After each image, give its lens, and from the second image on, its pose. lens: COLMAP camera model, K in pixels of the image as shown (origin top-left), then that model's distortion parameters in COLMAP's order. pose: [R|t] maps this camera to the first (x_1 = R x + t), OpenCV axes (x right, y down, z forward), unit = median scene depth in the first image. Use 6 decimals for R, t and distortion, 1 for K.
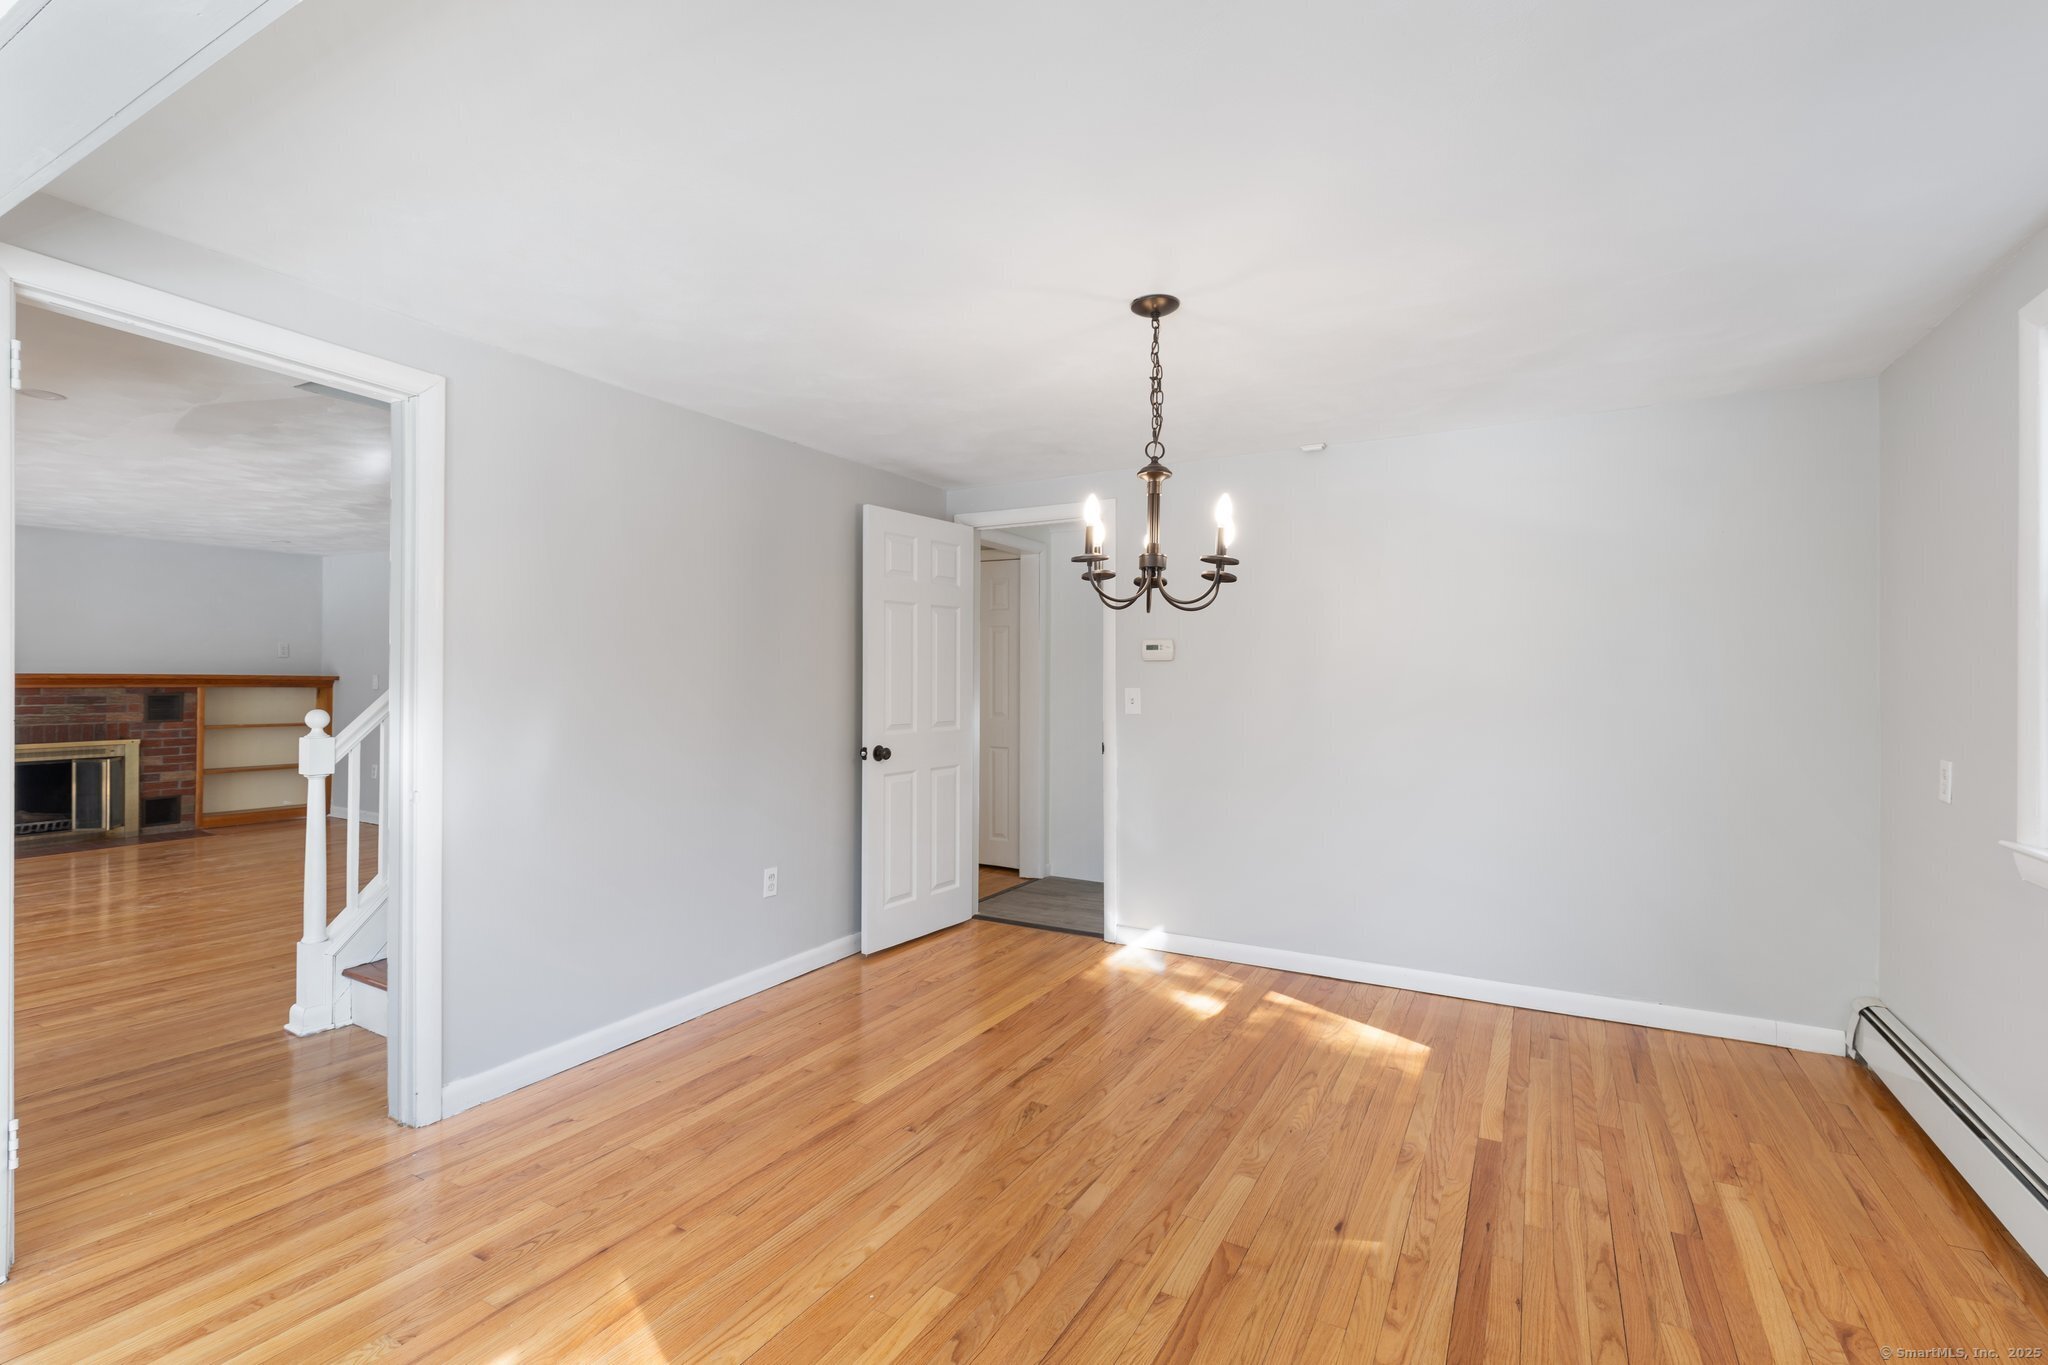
lens RADIAL K [[931.5, 0, 1022.4], [0, 931.5, 672.5], [0, 0, 1]] dist [0.007943, -0.001372]
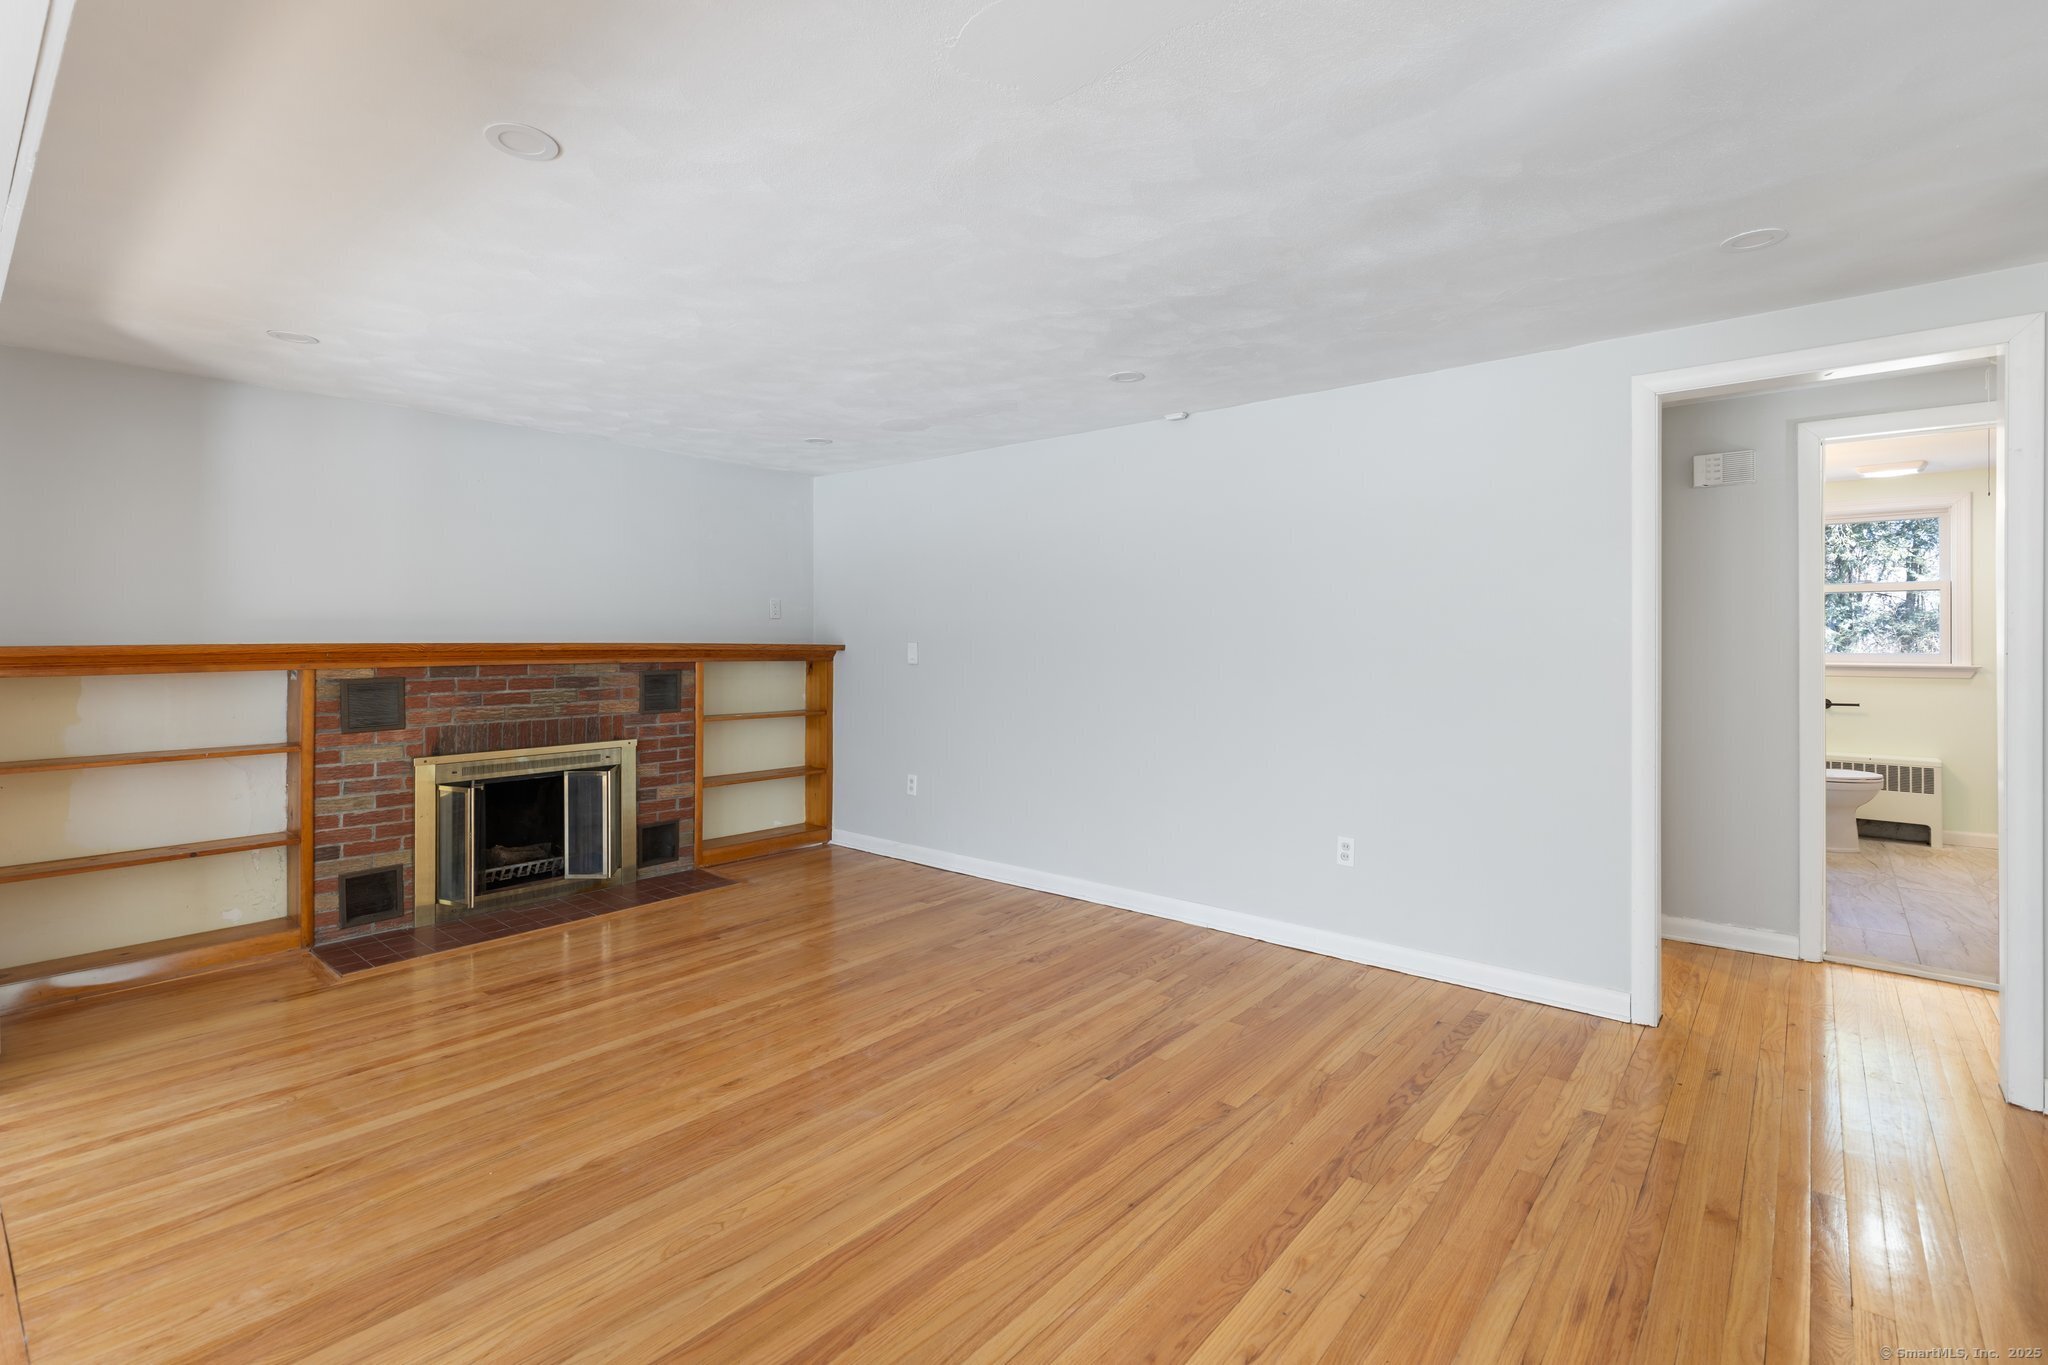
lens RADIAL K [[931.5, 0, 1026.2], [0, 931.5, 633.0], [0, 0, 1]] dist [0.007943, -0.001372]
pose [[0.984694, -0.008412, -0.174089, -0.544133], [0.007352, 0.999950, -0.006734, 0.000692], [0.174137, 0.005351, 0.984707, 0.380476]]
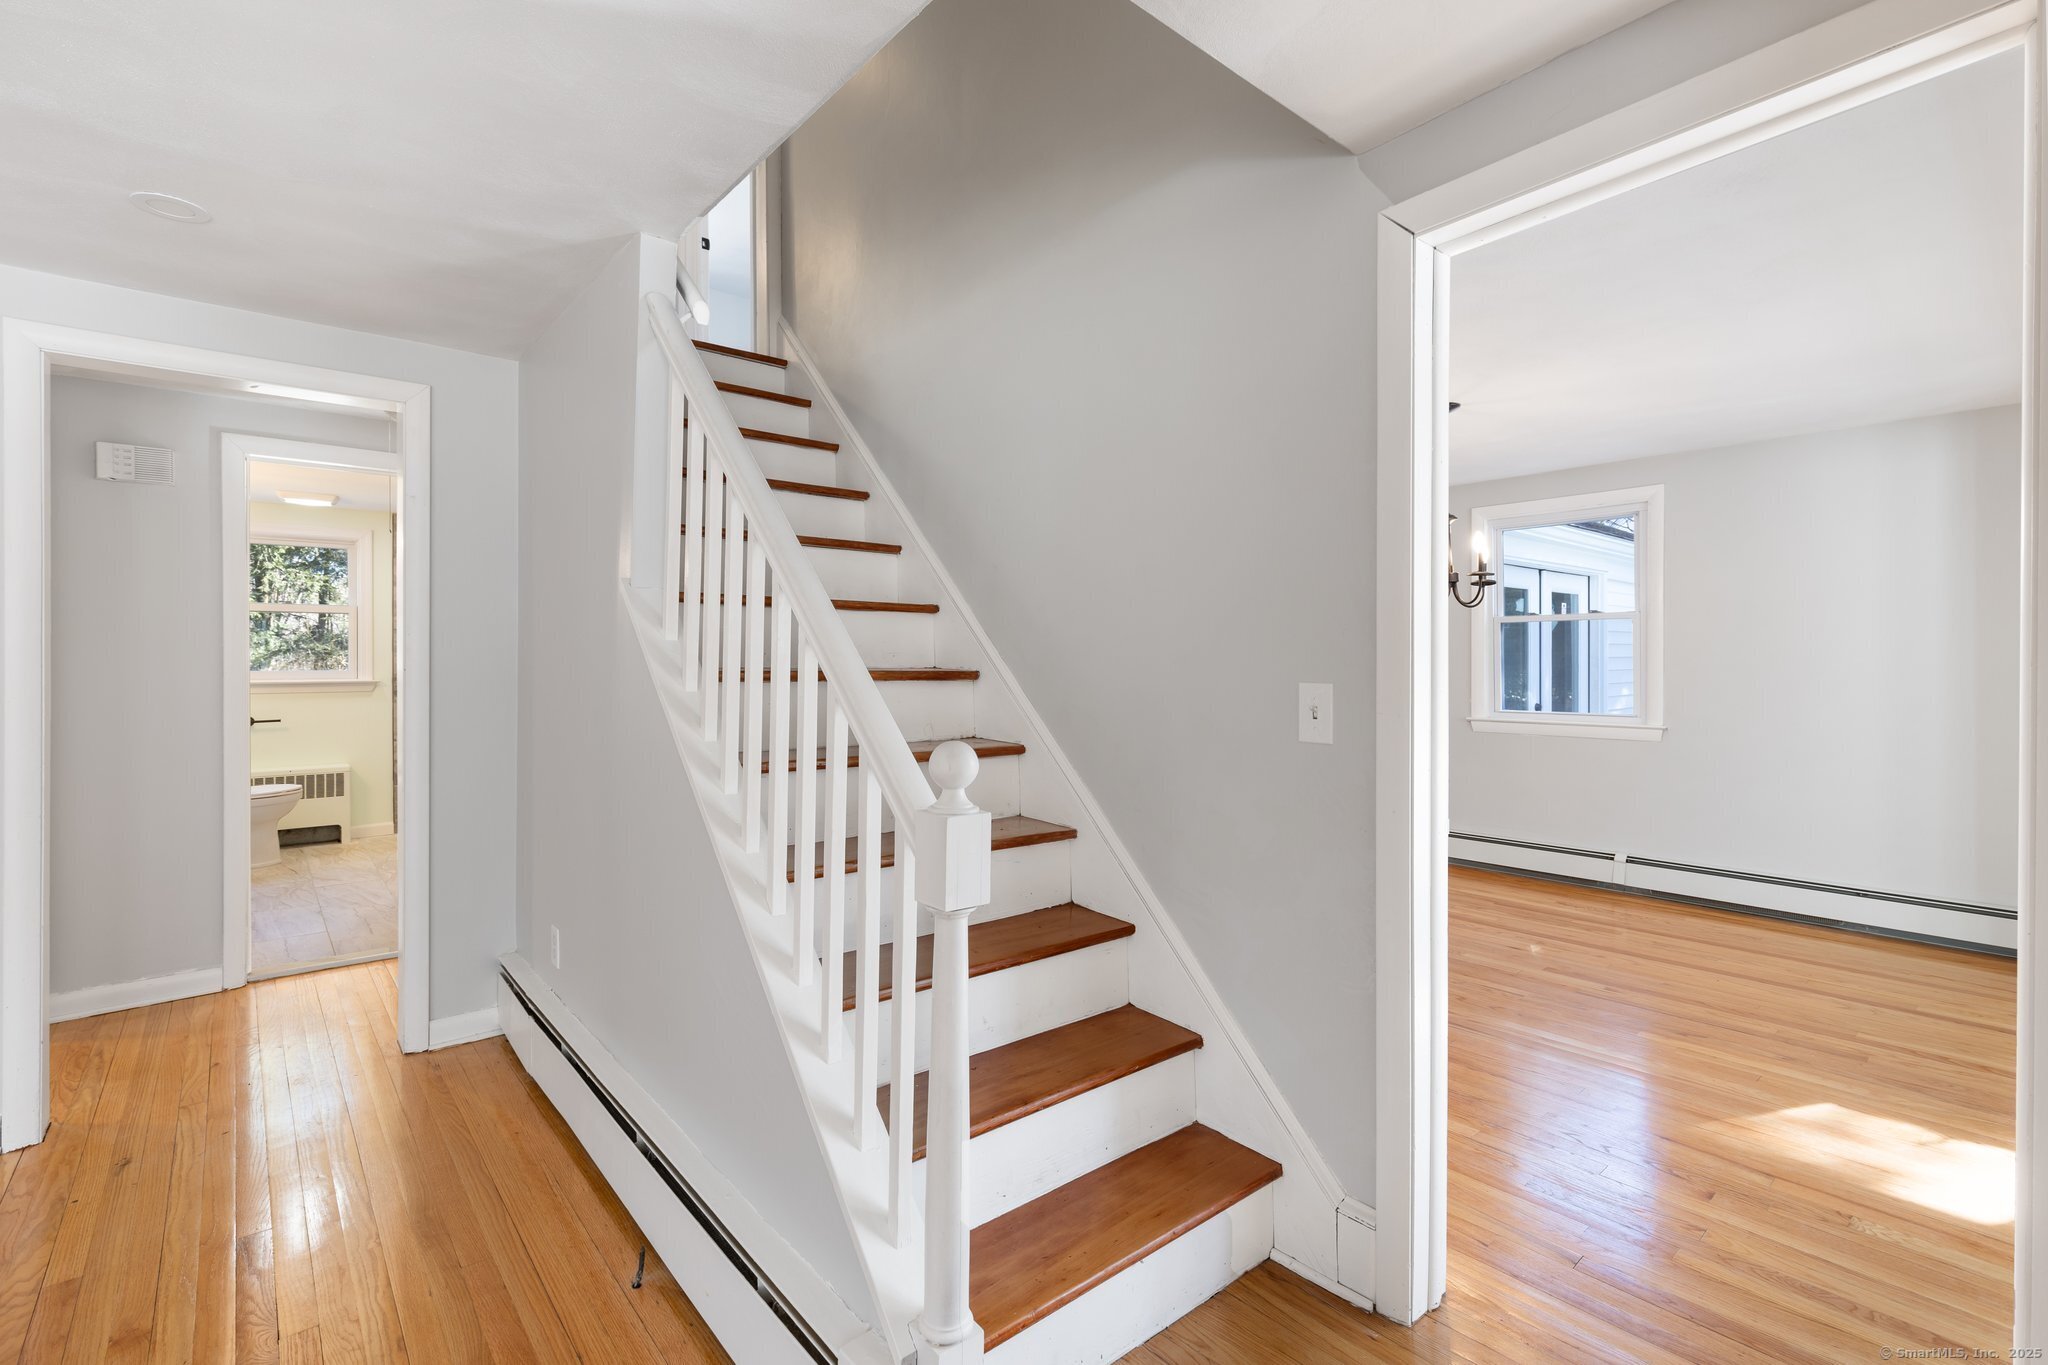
lens RADIAL K [[931.5, 0, 1016.9], [0, 931.5, 667.1], [0, 0, 1]] dist [0.007943, -0.001372]
pose [[0.343582, -0.013634, 0.939024, -0.535978], [-0.001291, 0.999887, 0.014990, 0.001650], [-0.939122, -0.006362, 0.343525, 0.397084]]
